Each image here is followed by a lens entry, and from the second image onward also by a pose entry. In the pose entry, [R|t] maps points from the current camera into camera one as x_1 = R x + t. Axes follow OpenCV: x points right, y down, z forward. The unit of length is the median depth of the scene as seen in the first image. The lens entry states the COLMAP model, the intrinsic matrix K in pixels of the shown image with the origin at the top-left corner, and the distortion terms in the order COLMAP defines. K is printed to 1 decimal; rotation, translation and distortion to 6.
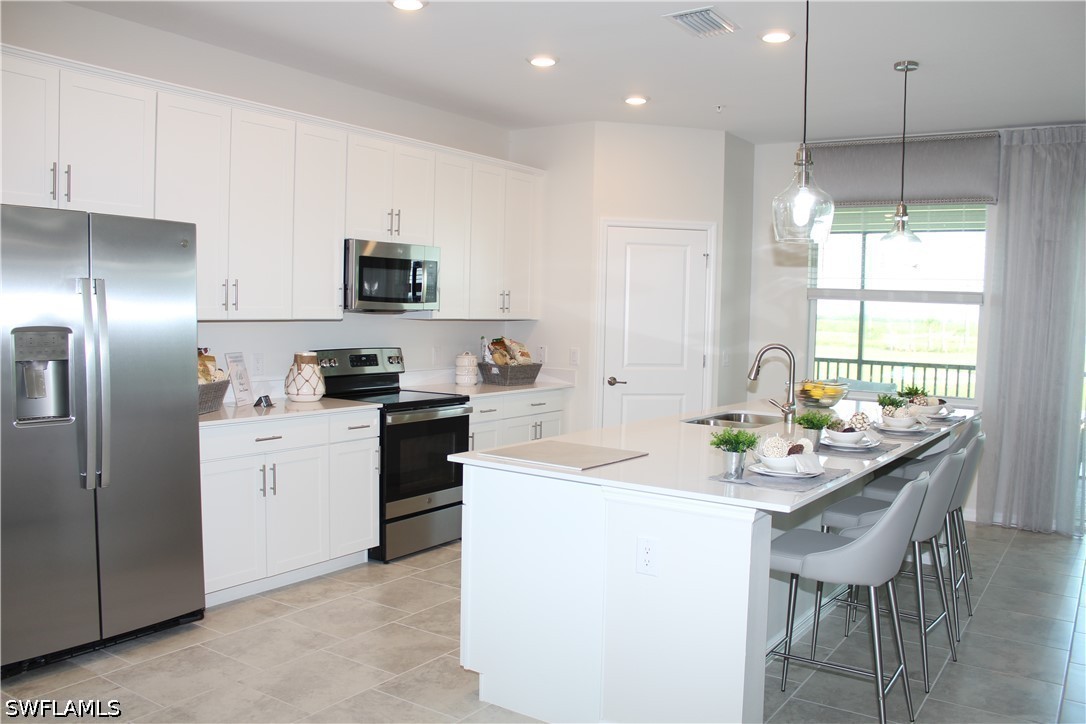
lens RADIAL K [[911.4, 0, 553.2], [0, 911.4, 359.6], [0, 0, 1]] dist [-0.103818, 0.058994]
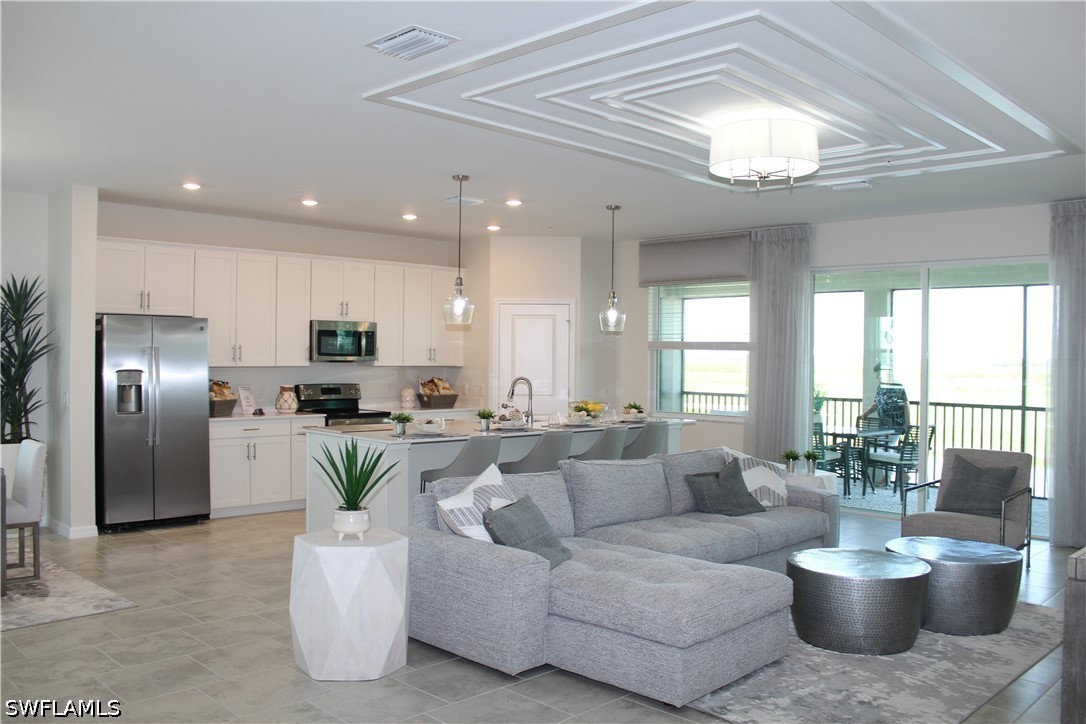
lens RADIAL K [[911.4, 0, 537.9], [0, 911.4, 361.1], [0, 0, 1]] dist [-0.103818, 0.058994]
pose [[0.976327, -0.013483, -0.215881, 0.535439], [0.001765, 0.998519, -0.054381, 0.038218], [0.216294, 0.052713, 0.974904, -0.564249]]
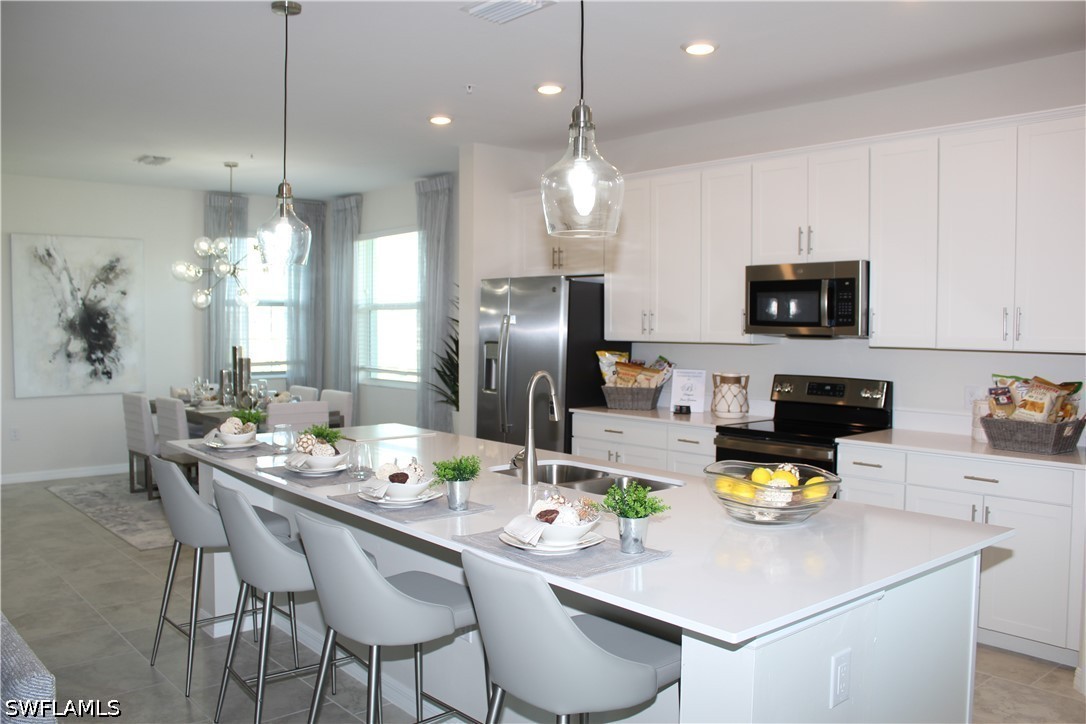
lens RADIAL K [[911.4, 0, 545.7], [0, 911.4, 366.6], [0, 0, 1]] dist [-0.103818, 0.058994]
pose [[-0.291148, 0.030469, -0.956193, 0.778718], [-0.057874, 0.997101, 0.049394, -0.052221], [0.954926, 0.069720, -0.288540, 1.003027]]
